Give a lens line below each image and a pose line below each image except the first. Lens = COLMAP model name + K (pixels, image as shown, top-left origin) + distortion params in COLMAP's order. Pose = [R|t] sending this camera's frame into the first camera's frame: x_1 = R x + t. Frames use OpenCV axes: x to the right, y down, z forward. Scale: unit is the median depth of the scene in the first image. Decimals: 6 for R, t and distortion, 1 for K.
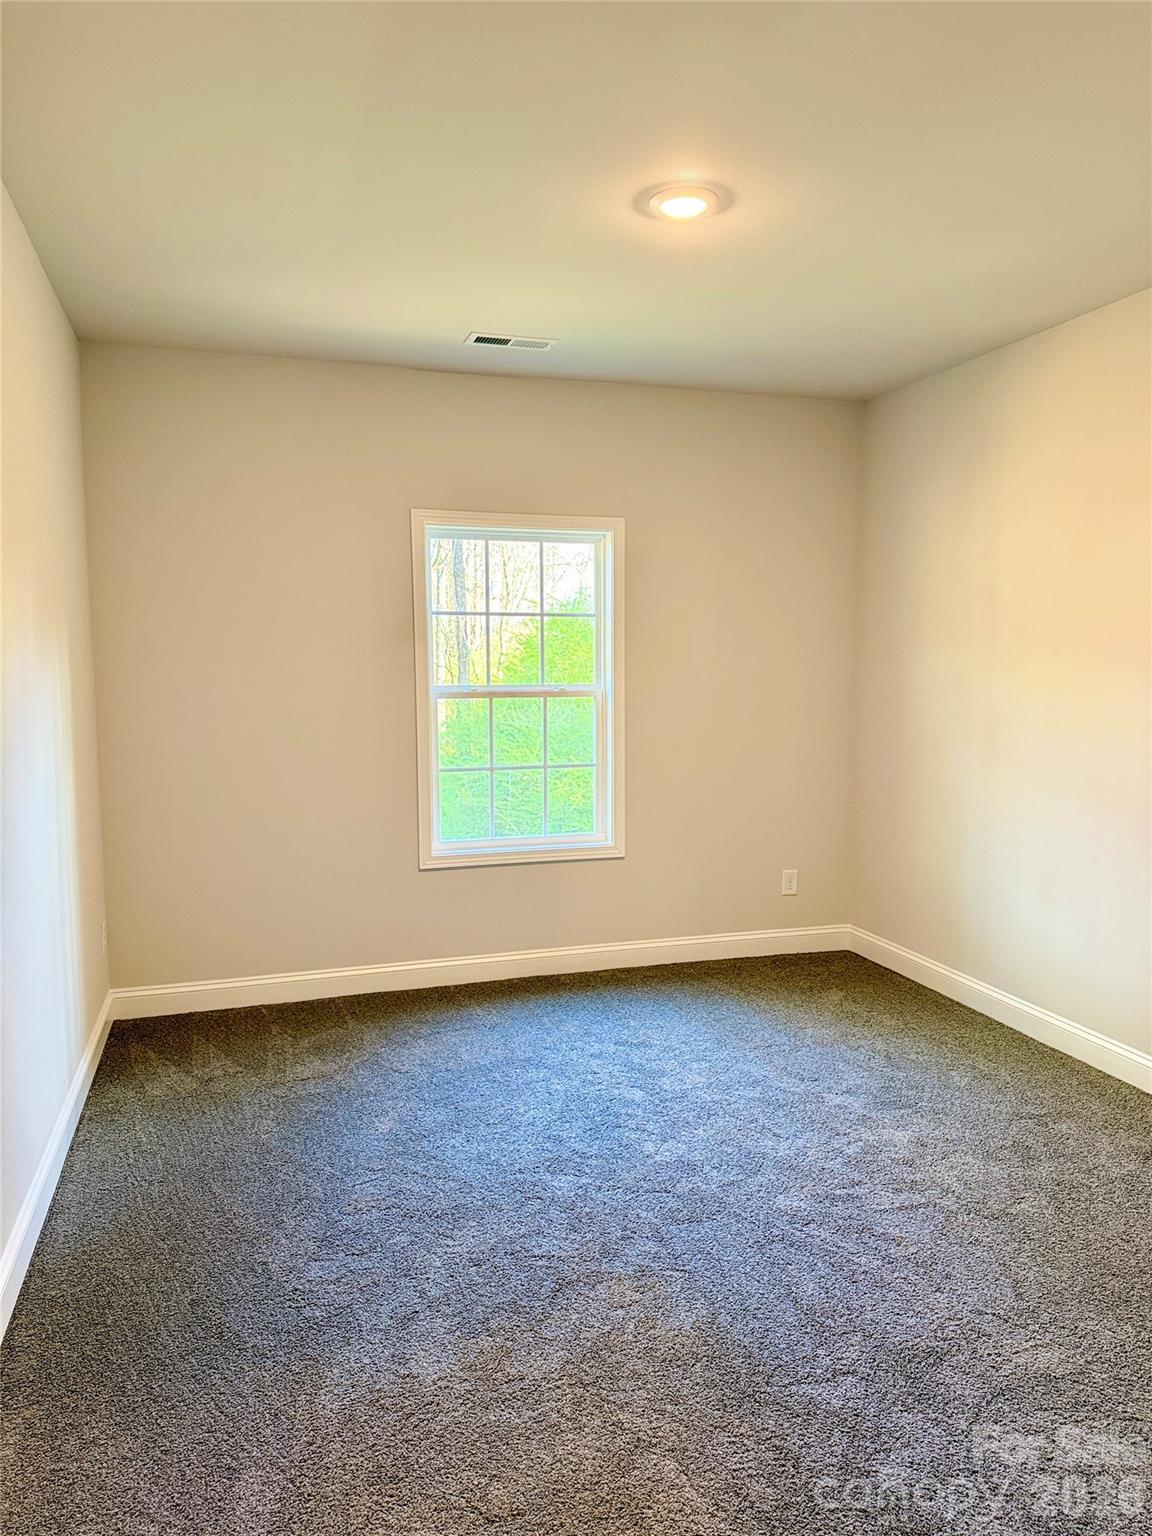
lens RADIAL K [[1070.4, 0, 578.5], [0, 1070.4, 773.4], [0, 0, 1]] dist [0.095099, -0.050818]
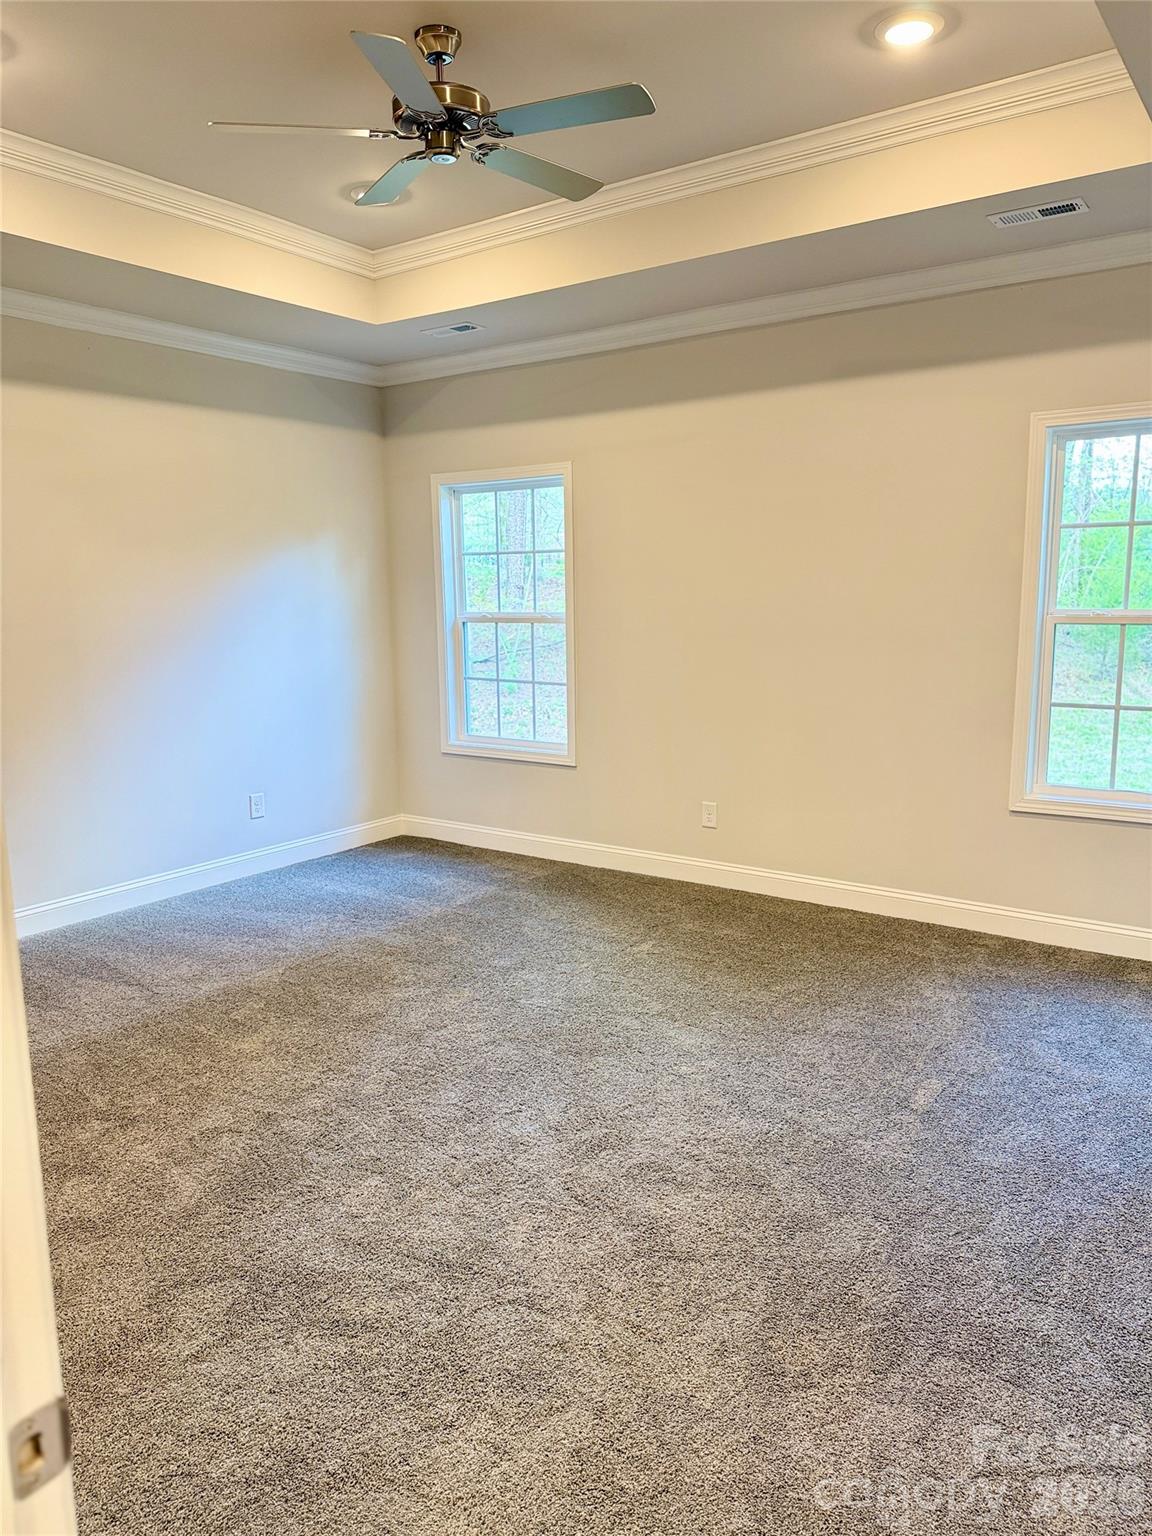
lens RADIAL K [[1070.4, 0, 577.5], [0, 1070.4, 770.3], [0, 0, 1]] dist [0.095099, -0.050818]
pose [[0.558378, 0.117114, -0.821278, 0.925107], [-0.066465, 0.993118, 0.096429, -0.024909], [0.826920, 0.000742, 0.562319, 0.352070]]
